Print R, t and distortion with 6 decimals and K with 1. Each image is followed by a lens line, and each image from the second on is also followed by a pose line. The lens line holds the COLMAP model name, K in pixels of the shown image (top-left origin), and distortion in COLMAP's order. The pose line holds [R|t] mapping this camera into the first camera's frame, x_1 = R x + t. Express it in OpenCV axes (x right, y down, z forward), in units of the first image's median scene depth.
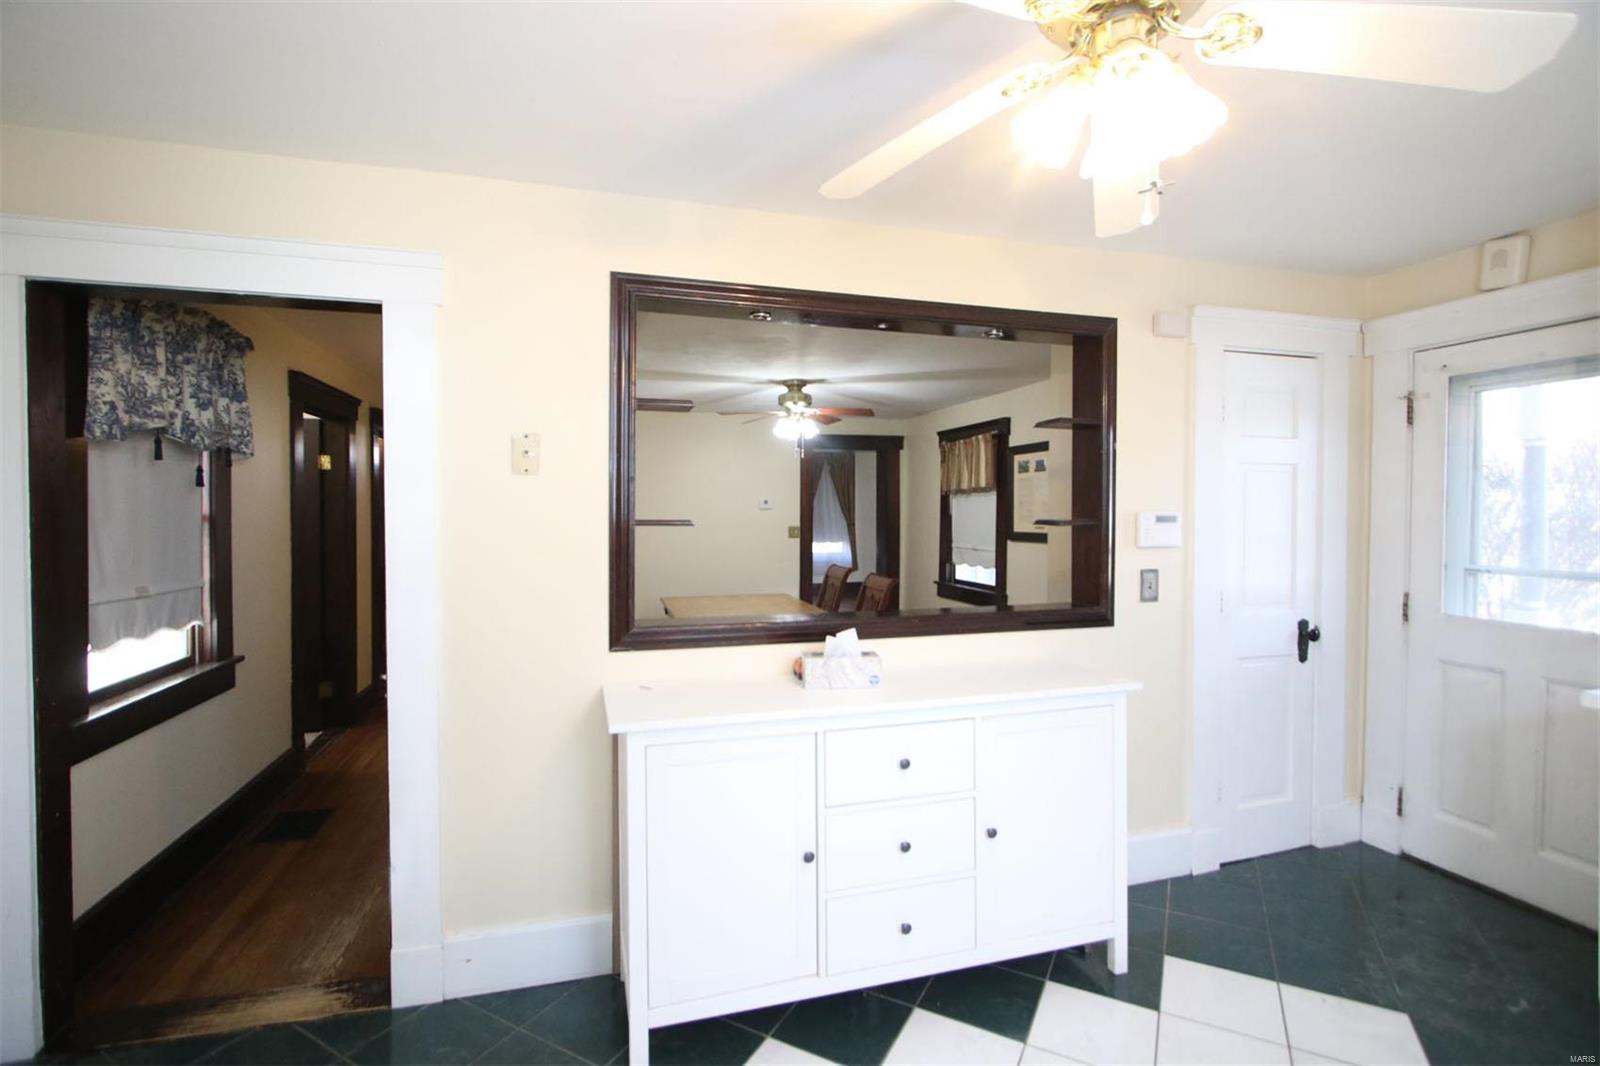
lens RADIAL K [[708.6, 0, 791.2], [0, 708.6, 524.7], [0, 0, 1]] dist [0.003914, 0.000356]
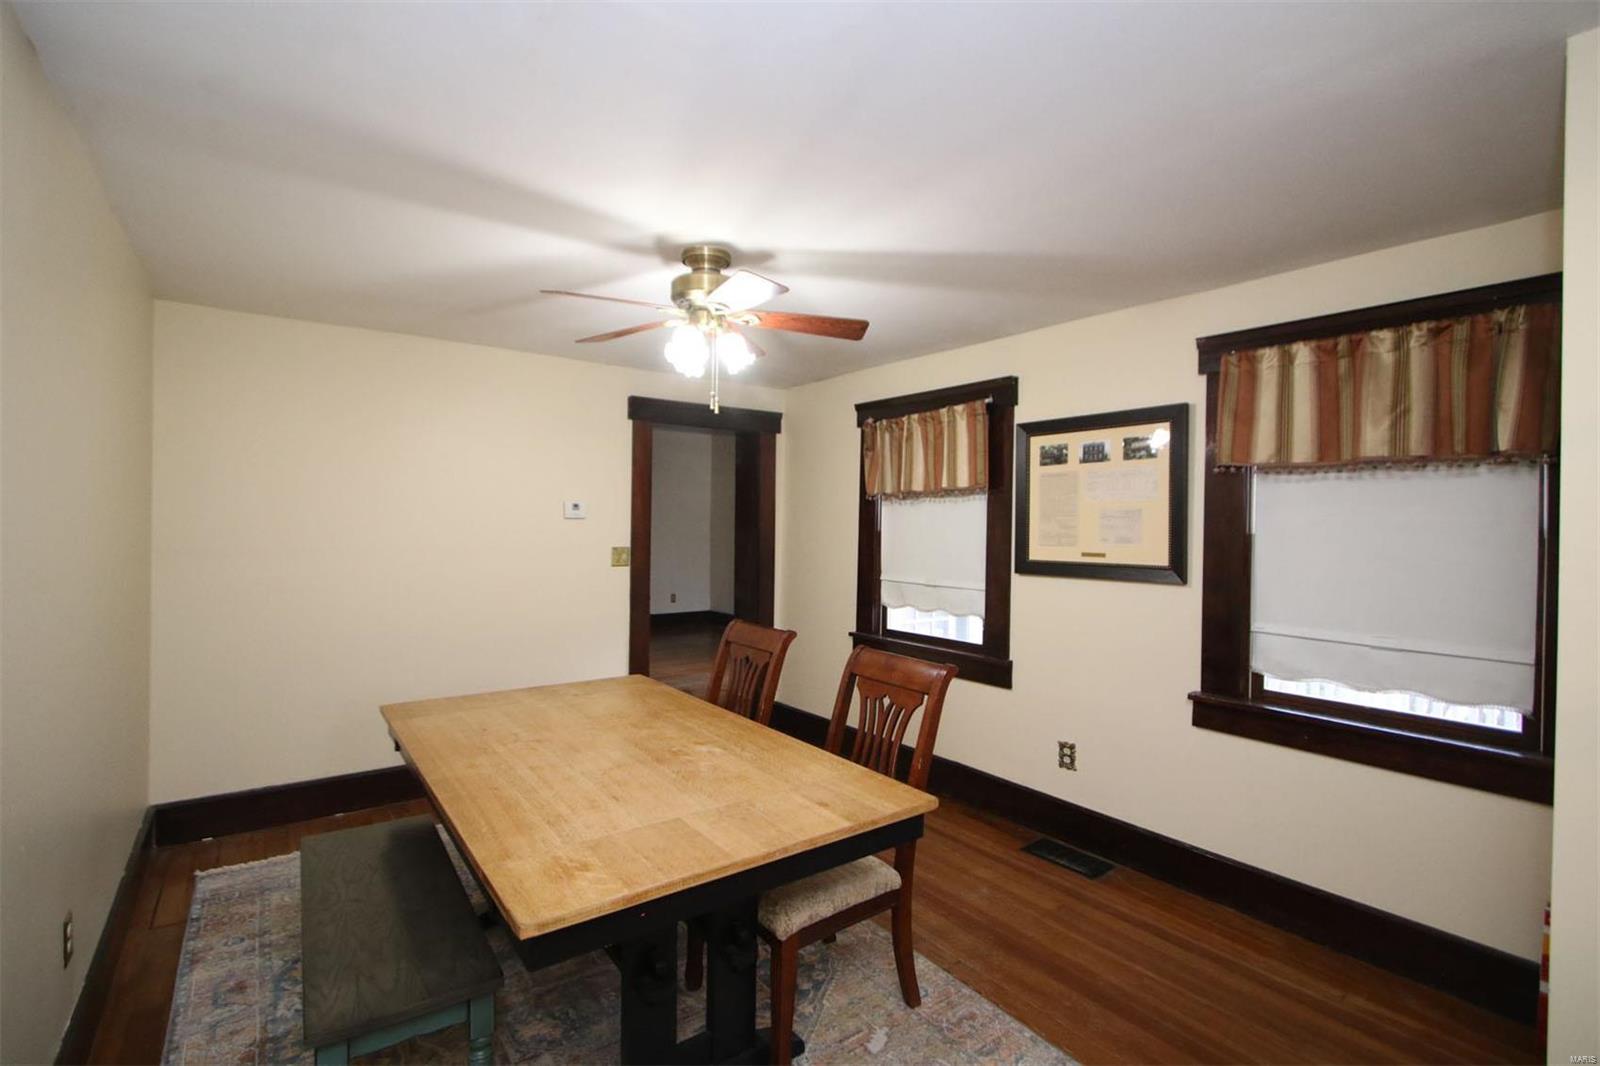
lens RADIAL K [[738.1, 0, 806.0], [0, 738.1, 532.5], [0, 0, 1]] dist [-0.001066, 0.000112]
pose [[0.929325, 0.011912, 0.369071, -0.101317], [-0.007705, 0.999887, -0.012872, -0.003888], [-0.369183, 0.009119, 0.929312, 0.440265]]
